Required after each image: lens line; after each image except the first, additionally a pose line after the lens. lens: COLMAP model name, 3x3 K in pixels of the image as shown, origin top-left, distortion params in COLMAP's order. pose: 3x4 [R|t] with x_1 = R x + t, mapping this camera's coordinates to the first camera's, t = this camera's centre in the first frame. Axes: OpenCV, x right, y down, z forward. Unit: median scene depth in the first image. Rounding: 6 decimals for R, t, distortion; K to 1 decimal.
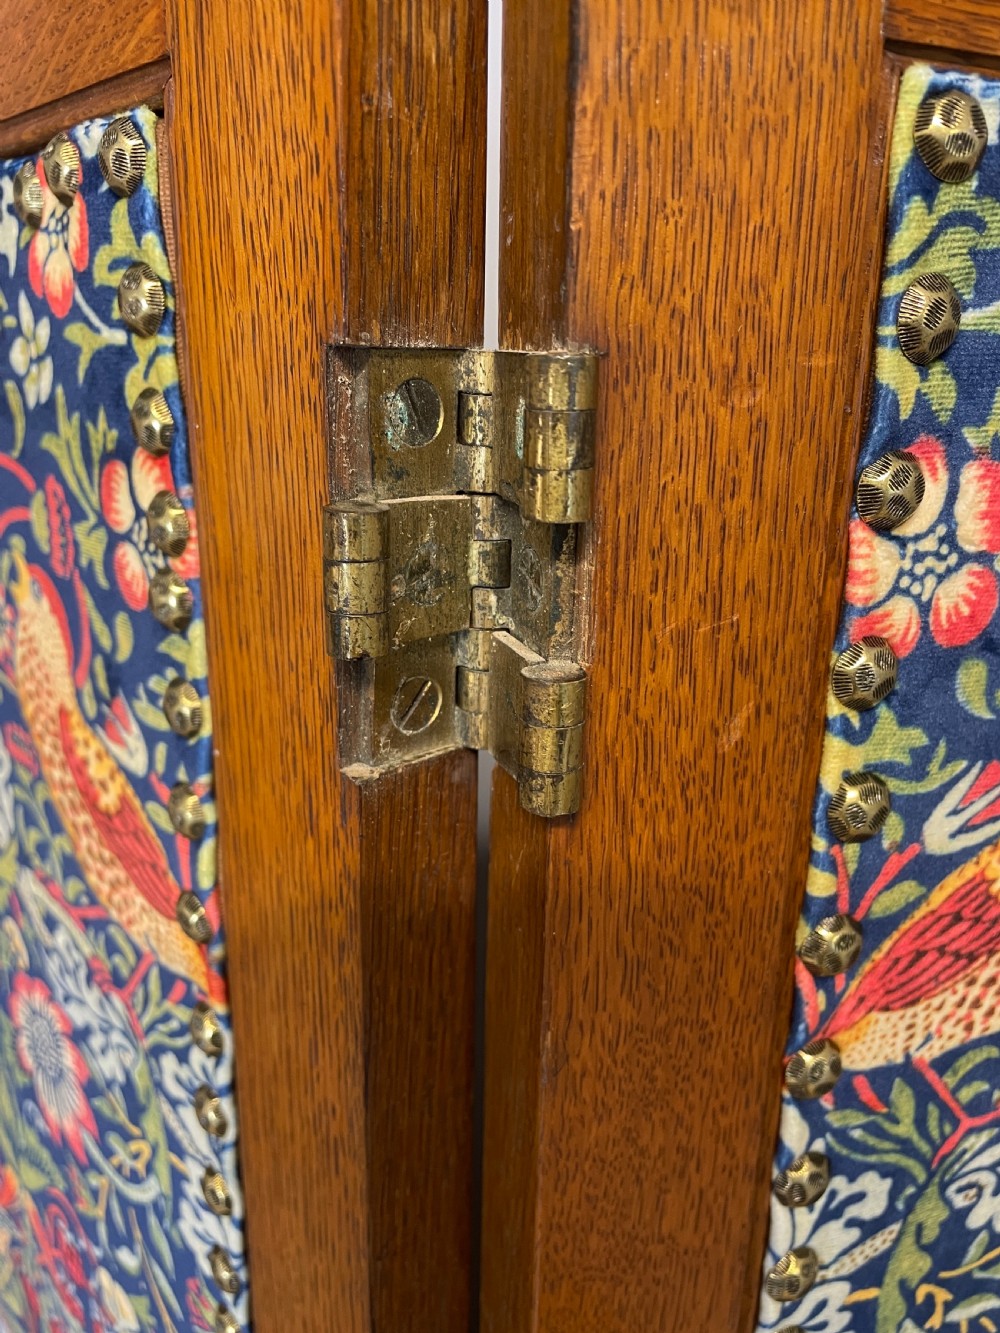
lens RADIAL K [[1094.6, 0, 482.1], [0, 1094.6, 678.5], [0, 0, 1]] dist [0.013403, -0.048891]
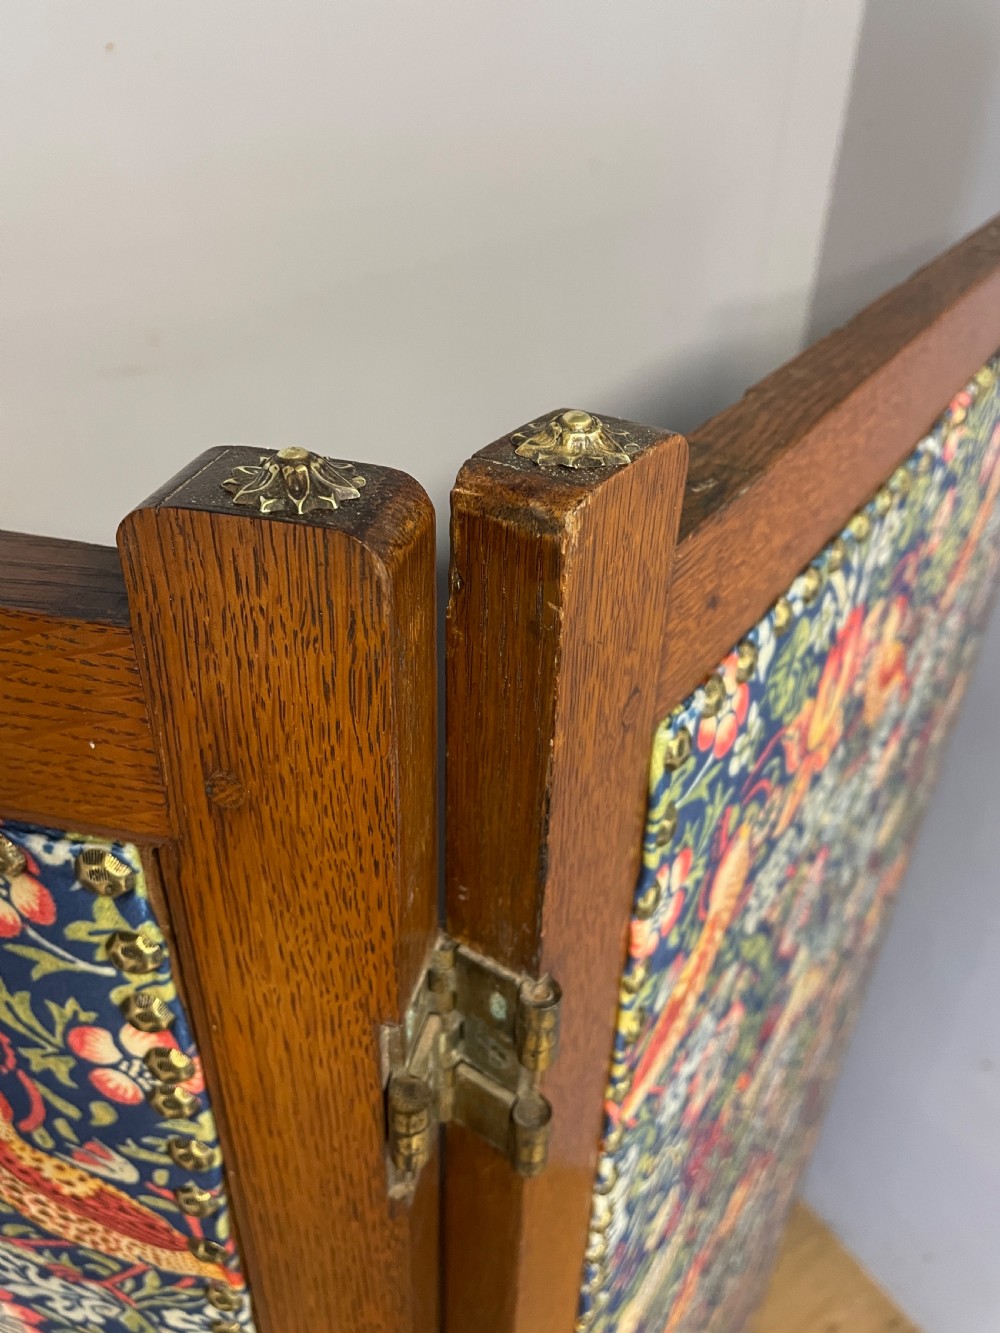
lens RADIAL K [[1010.6, 0, 505.1], [0, 1010.6, 665.8], [0, 0, 1]] dist [0.062620, -0.074807]
pose [[0.828211, -0.298144, 0.474527, -0.425788], [0.162660, 0.938177, 0.305558, -0.961502], [-0.536291, -0.175880, 0.825505, -0.123160]]
